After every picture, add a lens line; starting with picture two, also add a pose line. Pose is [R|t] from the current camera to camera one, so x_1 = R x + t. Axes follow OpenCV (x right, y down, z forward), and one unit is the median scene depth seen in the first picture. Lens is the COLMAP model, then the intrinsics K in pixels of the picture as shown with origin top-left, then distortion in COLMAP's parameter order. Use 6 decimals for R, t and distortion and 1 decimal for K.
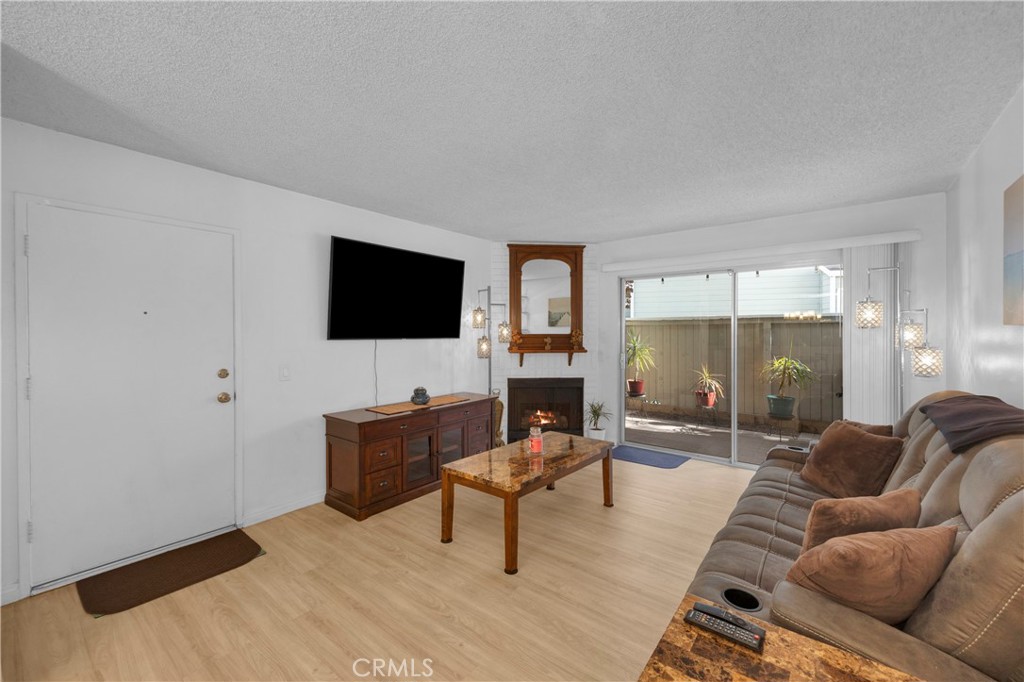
lens RADIAL K [[407.1, 0, 515.0], [0, 407.1, 335.8], [0, 0, 1]] dist [0.004144, 0.000096]
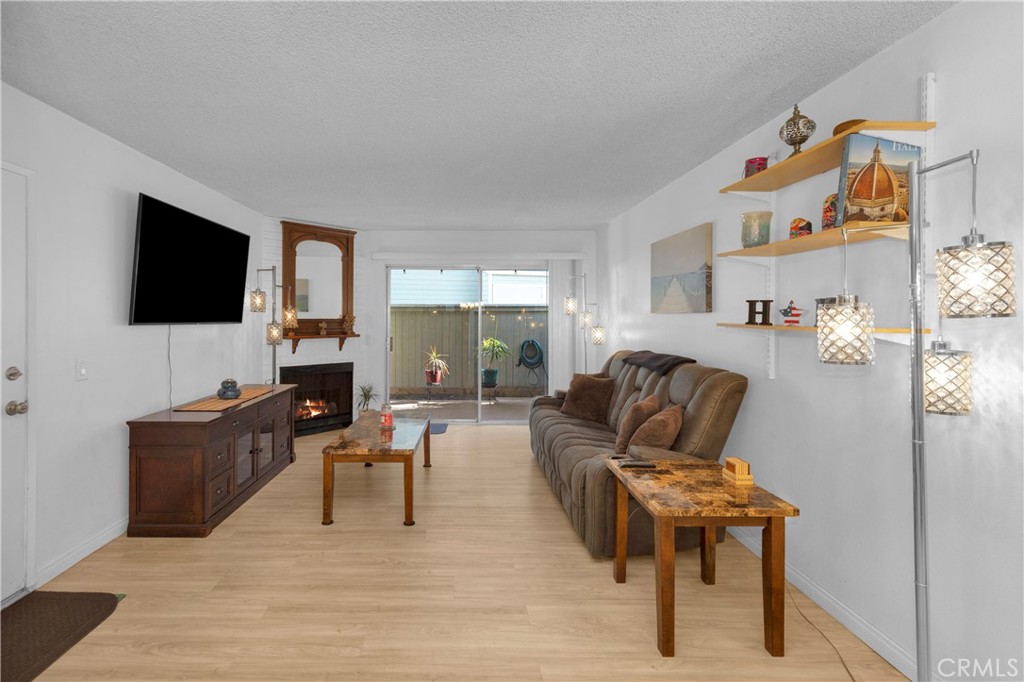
lens RADIAL K [[407.1, 0, 501.0], [0, 407.1, 316.6], [0, 0, 1]] dist [0.004144, 0.000096]
pose [[0.787545, 0.004510, 0.616240, -0.195044], [0.002899, 0.999935, -0.011023, 0.002570], [-0.616250, 0.010468, 0.787481, -0.026441]]
